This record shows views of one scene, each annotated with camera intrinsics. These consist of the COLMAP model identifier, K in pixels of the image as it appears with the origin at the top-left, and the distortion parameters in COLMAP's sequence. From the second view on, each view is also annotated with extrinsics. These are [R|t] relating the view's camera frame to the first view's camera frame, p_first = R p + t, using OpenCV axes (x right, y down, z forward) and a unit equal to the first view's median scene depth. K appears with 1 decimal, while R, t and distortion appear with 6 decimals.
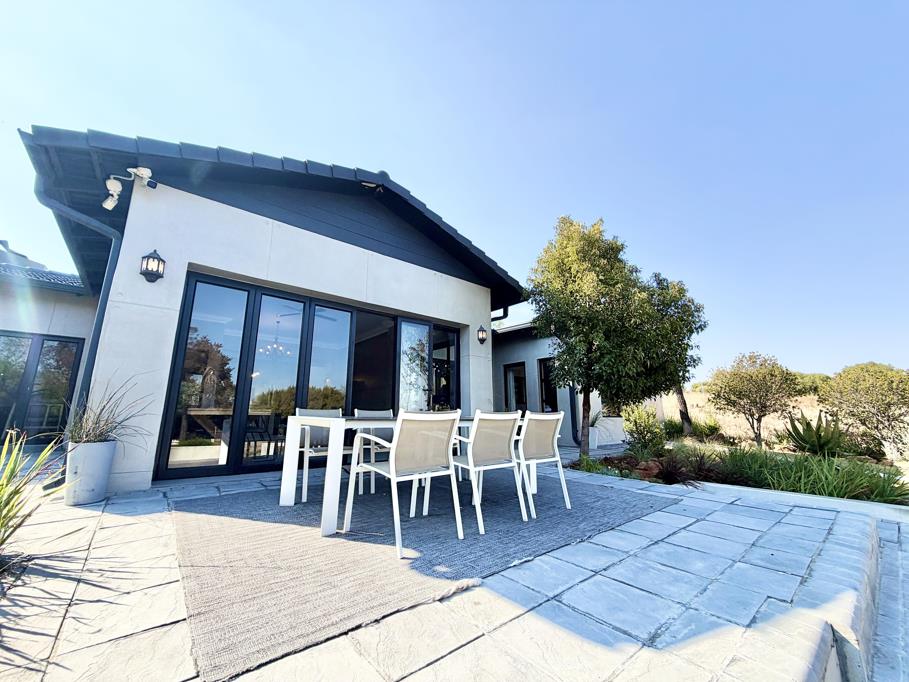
lens RADIAL K [[360.1, 0, 454.1], [0, 360.1, 340.0], [0, 0, 1]] dist [-0.003154, -0.000248]
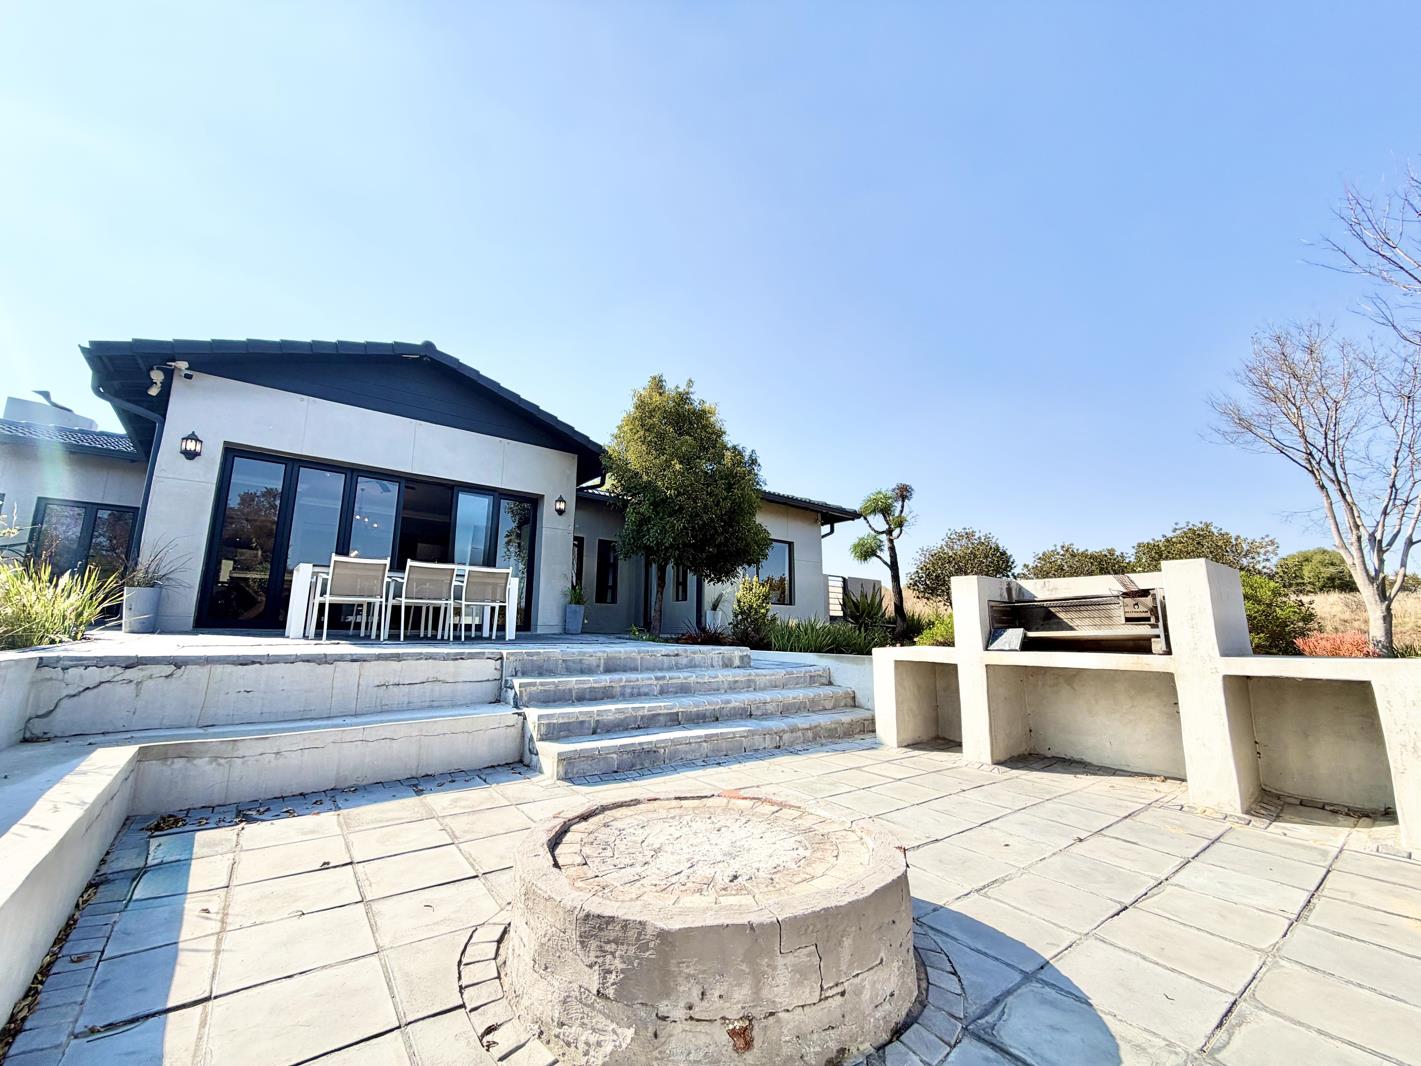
lens RADIAL K [[562.9, 0, 711.2], [0, 562.9, 531.0], [0, 0, 1]] dist [-0.003154, -0.000248]
pose [[0.999997, -0.000149, -0.002541, 0.710018], [0.000214, 0.999670, 0.025677, 0.020935], [0.002537, -0.025677, 0.999667, -0.686628]]
